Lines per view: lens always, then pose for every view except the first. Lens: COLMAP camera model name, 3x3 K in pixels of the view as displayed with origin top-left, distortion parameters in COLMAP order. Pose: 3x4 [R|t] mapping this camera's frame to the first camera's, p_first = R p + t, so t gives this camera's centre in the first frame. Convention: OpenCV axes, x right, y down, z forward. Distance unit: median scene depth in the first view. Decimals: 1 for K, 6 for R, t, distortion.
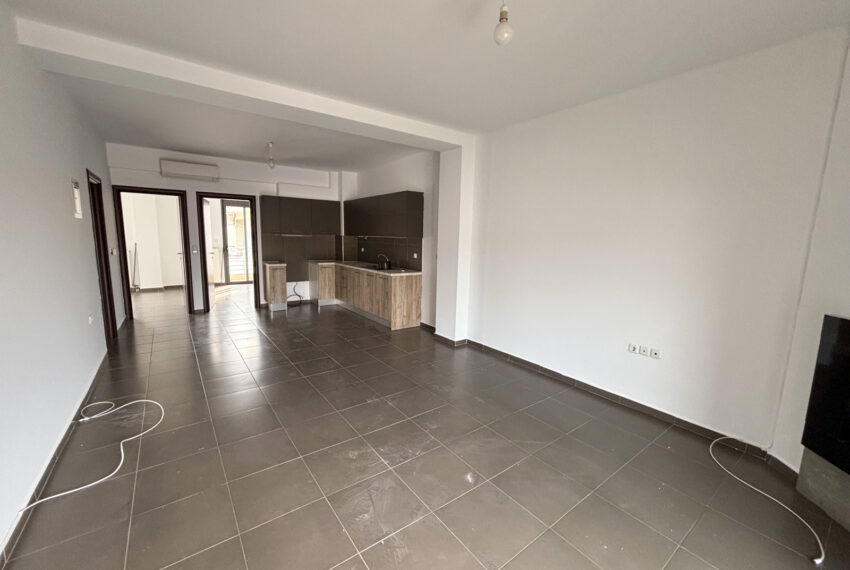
lens RADIAL K [[343.2, 0, 423.5], [0, 343.2, 287.6], [0, 0, 1]] dist [0.001319, -0.000033]
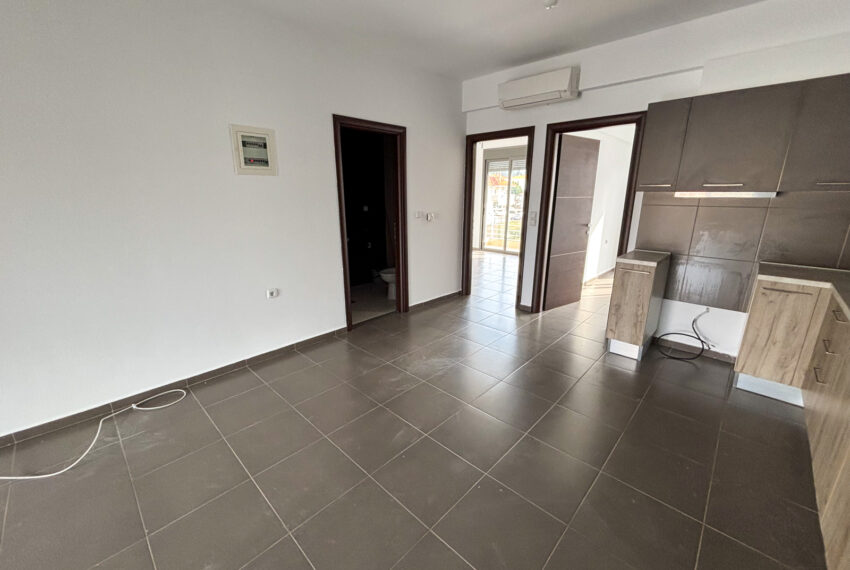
lens RADIAL K [[343.2, 0, 422.4], [0, 343.2, 287.6], [0, 0, 1]] dist [0.001319, -0.000033]
pose [[0.168785, 0.244134, -0.954940, -0.030557], [-0.143290, 0.964625, 0.221284, -0.088287], [0.975182, 0.099484, 0.197796, 0.608580]]
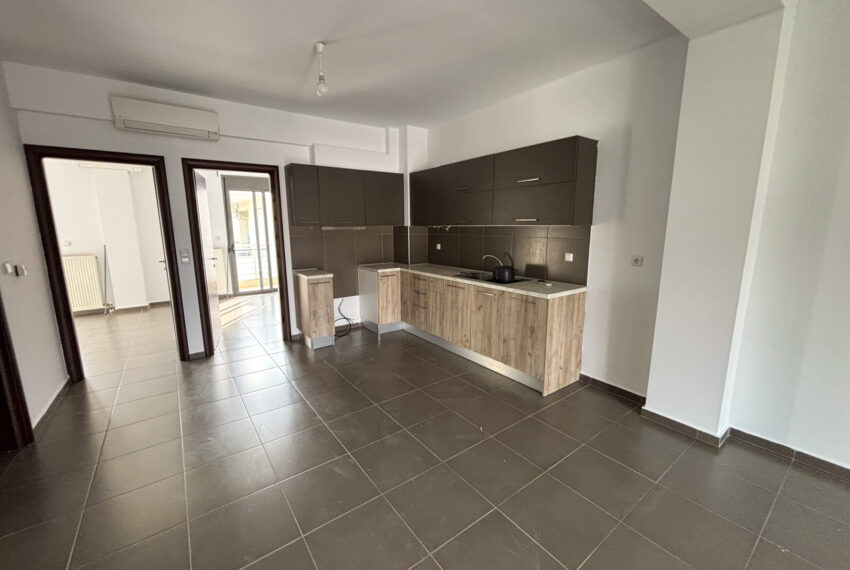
lens RADIAL K [[343.2, 0, 422.4], [0, 343.2, 286.9], [0, 0, 1]] dist [0.001319, -0.000033]
pose [[0.999587, -0.027443, -0.008515, -0.221476], [0.027696, 0.999129, 0.031212, -0.058112], [0.007651, -0.031435, 0.999477, 0.360645]]
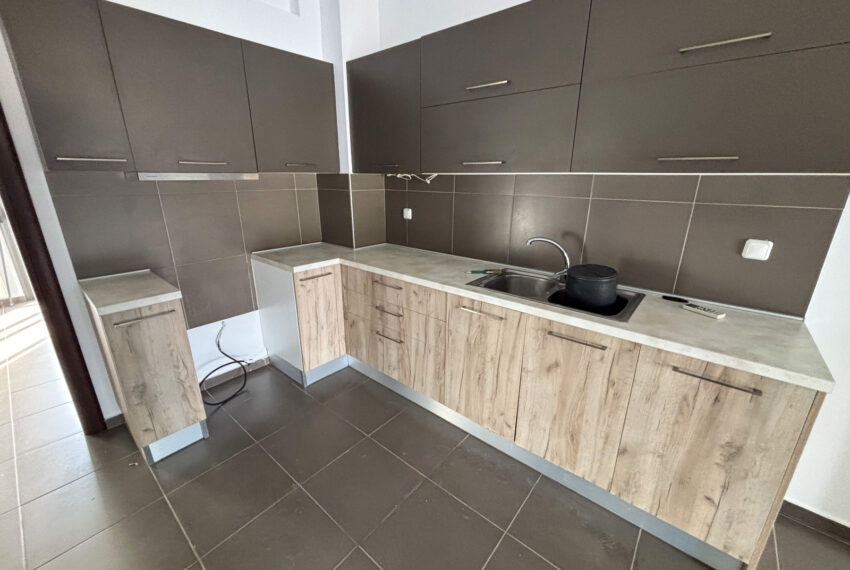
lens RADIAL K [[343.2, 0, 420.9], [0, 343.2, 283.5], [0, 0, 1]] dist [0.001319, -0.000033]
pose [[0.973032, -0.086036, 0.214024, -0.266854], [0.050611, 0.984858, 0.165811, -0.104114], [-0.225049, -0.150507, 0.962653, 0.685496]]
